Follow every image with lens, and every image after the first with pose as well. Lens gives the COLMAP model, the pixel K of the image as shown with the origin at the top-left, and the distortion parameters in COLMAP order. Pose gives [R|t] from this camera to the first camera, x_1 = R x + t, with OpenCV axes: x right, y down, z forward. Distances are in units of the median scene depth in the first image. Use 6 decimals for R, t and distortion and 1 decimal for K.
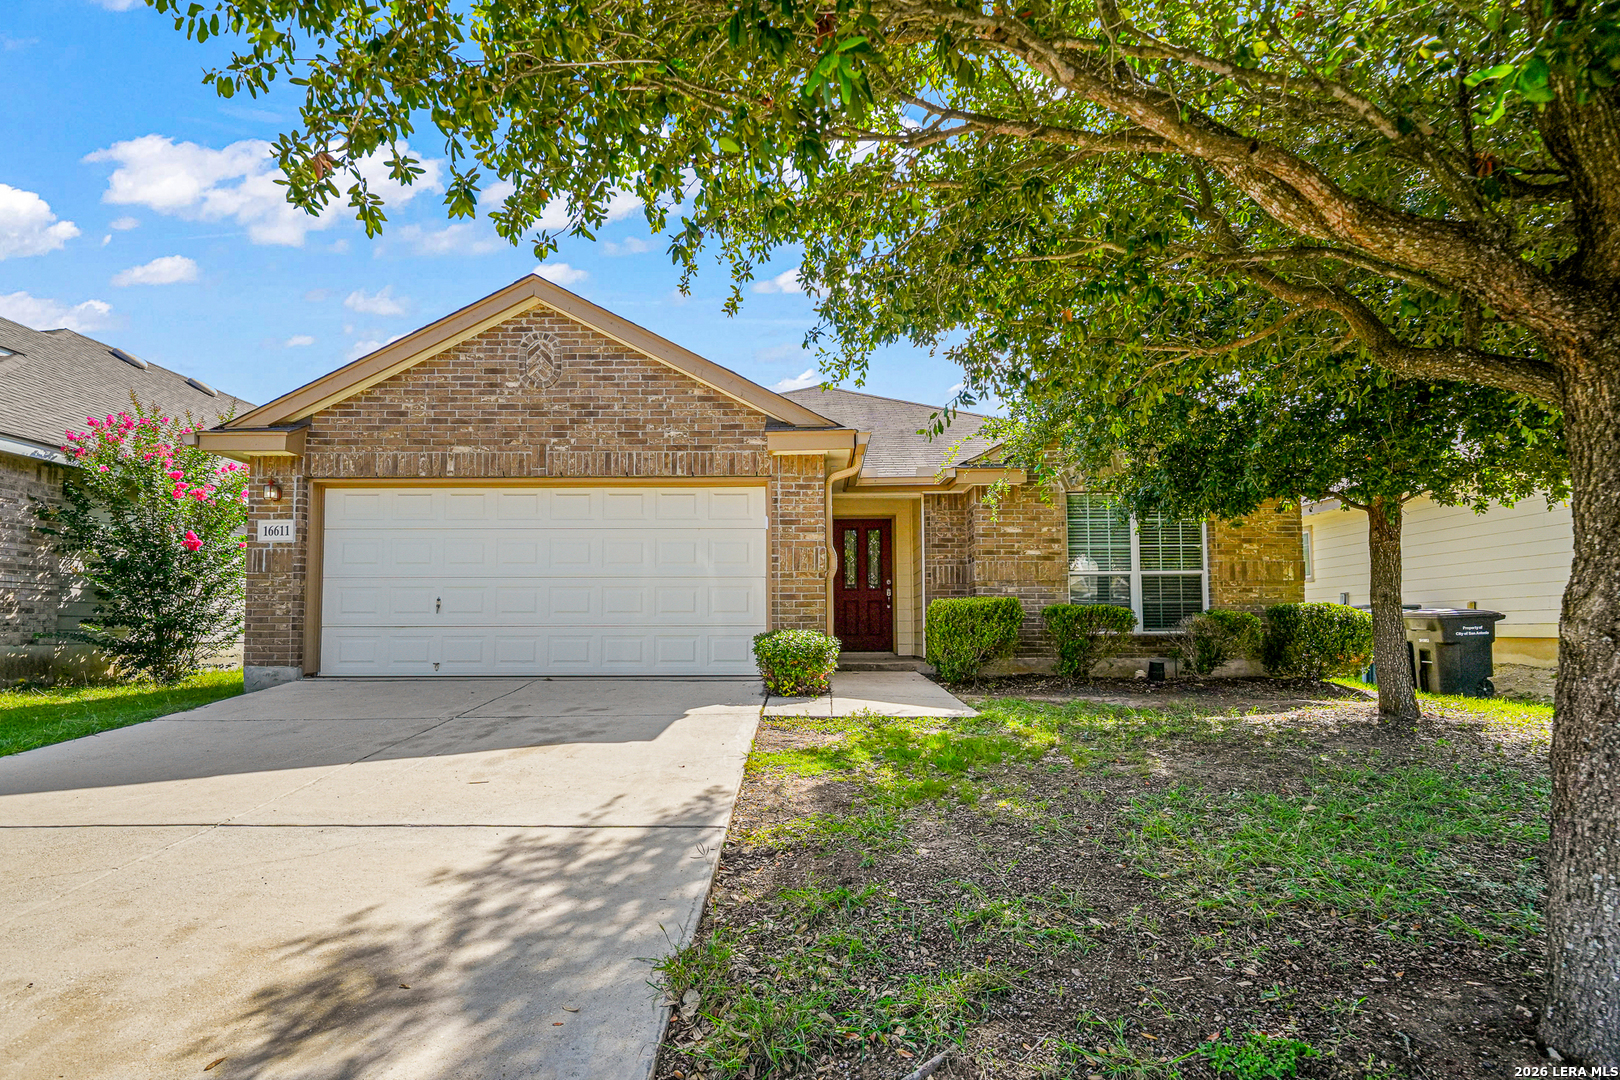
lens RADIAL K [[740.5, 0, 810.6], [0, 740.5, 571.5], [0, 0, 1]] dist [0.015133, 0.000173]
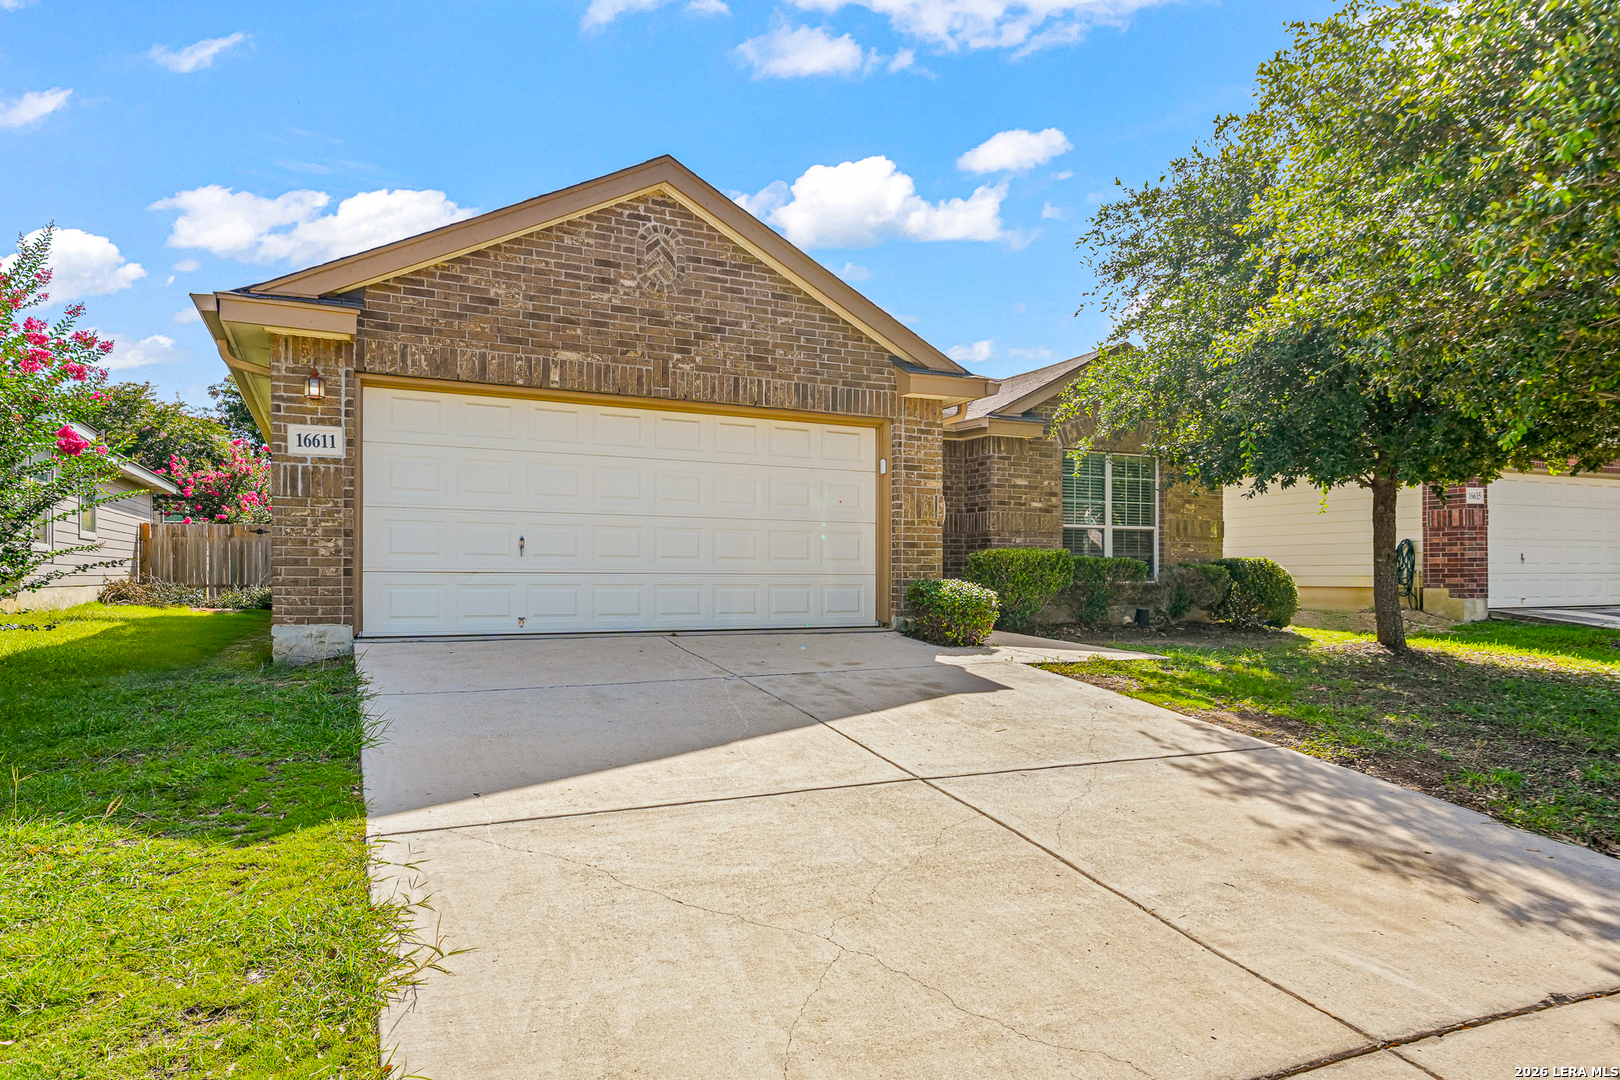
lens RADIAL K [[874.5, 0, 810.3], [0, 874.5, 542.4], [0, 0, 1]] dist [0.024714, 0.000093]
pose [[0.914780, 0.021718, 0.403369, -0.606792], [-0.038421, 0.998705, 0.033362, -0.002357], [-0.402122, -0.046017, 0.914429, 0.006728]]
